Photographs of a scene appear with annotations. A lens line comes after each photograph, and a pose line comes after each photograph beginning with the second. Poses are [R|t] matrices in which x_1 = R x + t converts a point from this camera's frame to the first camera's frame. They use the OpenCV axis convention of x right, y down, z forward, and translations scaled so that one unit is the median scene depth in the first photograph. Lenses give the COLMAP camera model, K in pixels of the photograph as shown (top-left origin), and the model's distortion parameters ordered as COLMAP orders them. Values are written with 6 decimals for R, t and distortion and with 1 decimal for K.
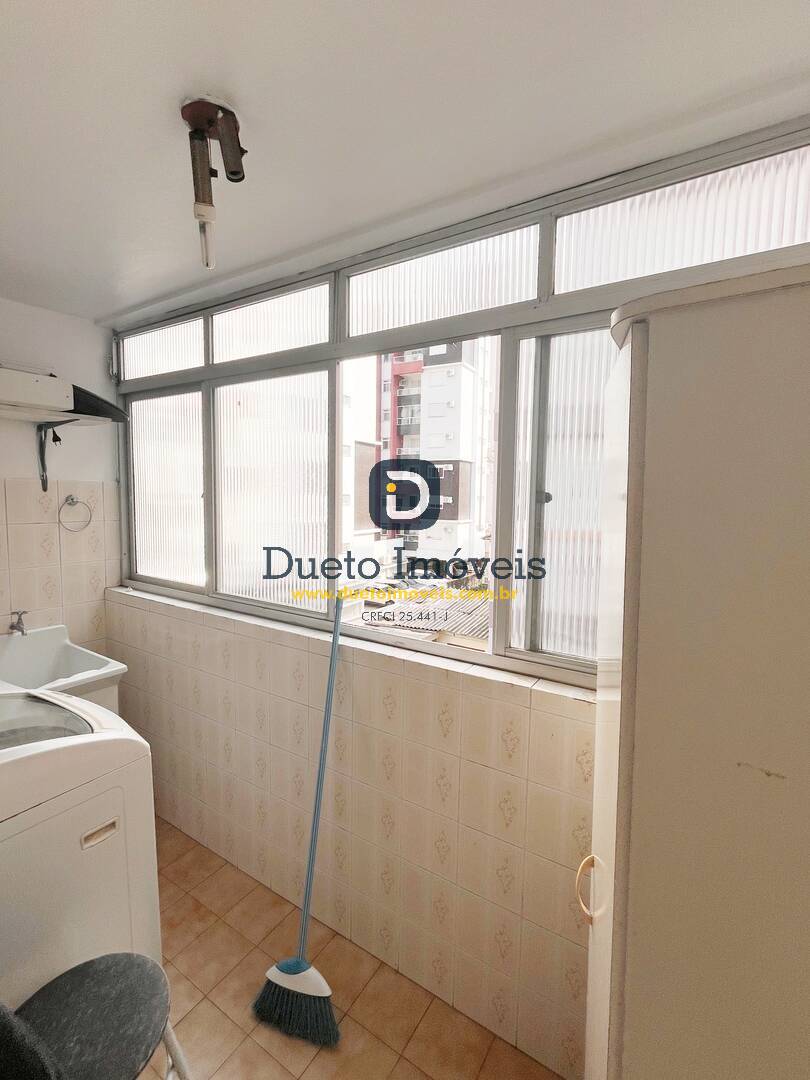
lens RADIAL K [[492.2, 0, 404.7], [0, 492.2, 538.0], [0, 0, 1]] dist [-0.015047, -0.000007]
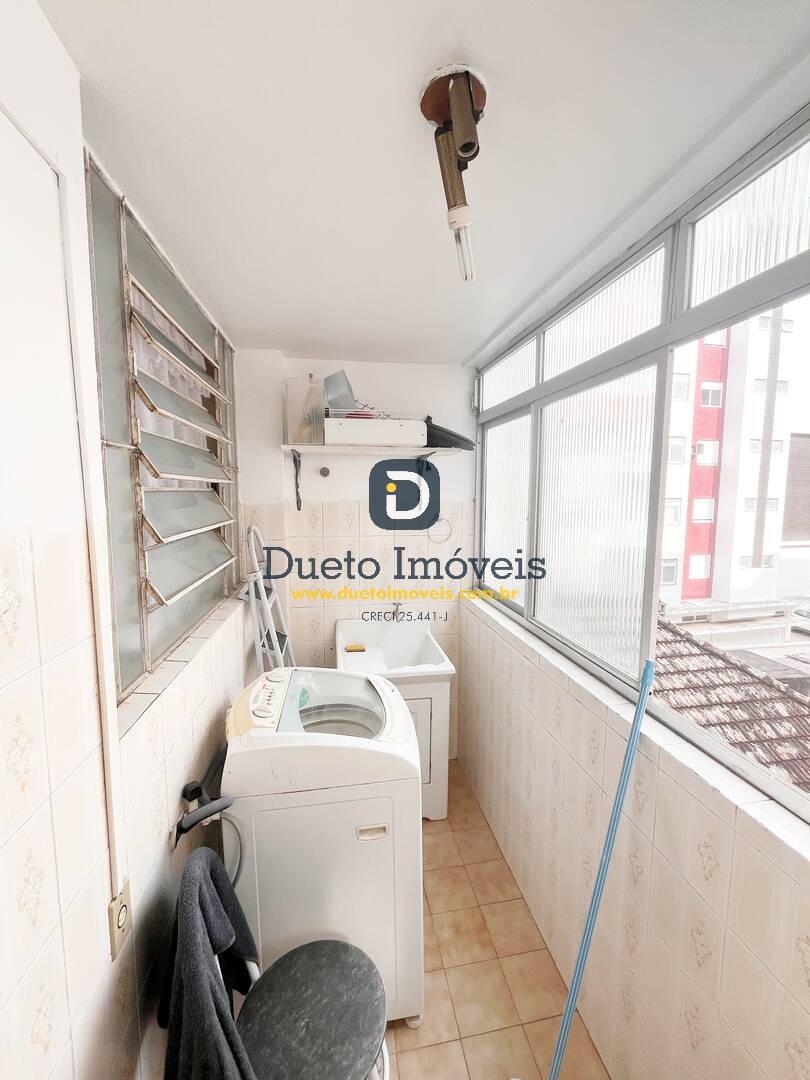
lens RADIAL K [[437.0, 0, 407.0], [0, 437.0, 536.1], [0, 0, 1]] dist [-0.003691, -0.001030]
pose [[0.677658, 0.058728, -0.733029, 0.080155], [-0.056819, 0.998008, 0.027431, -0.067761], [0.733179, 0.023061, 0.679644, 0.246933]]
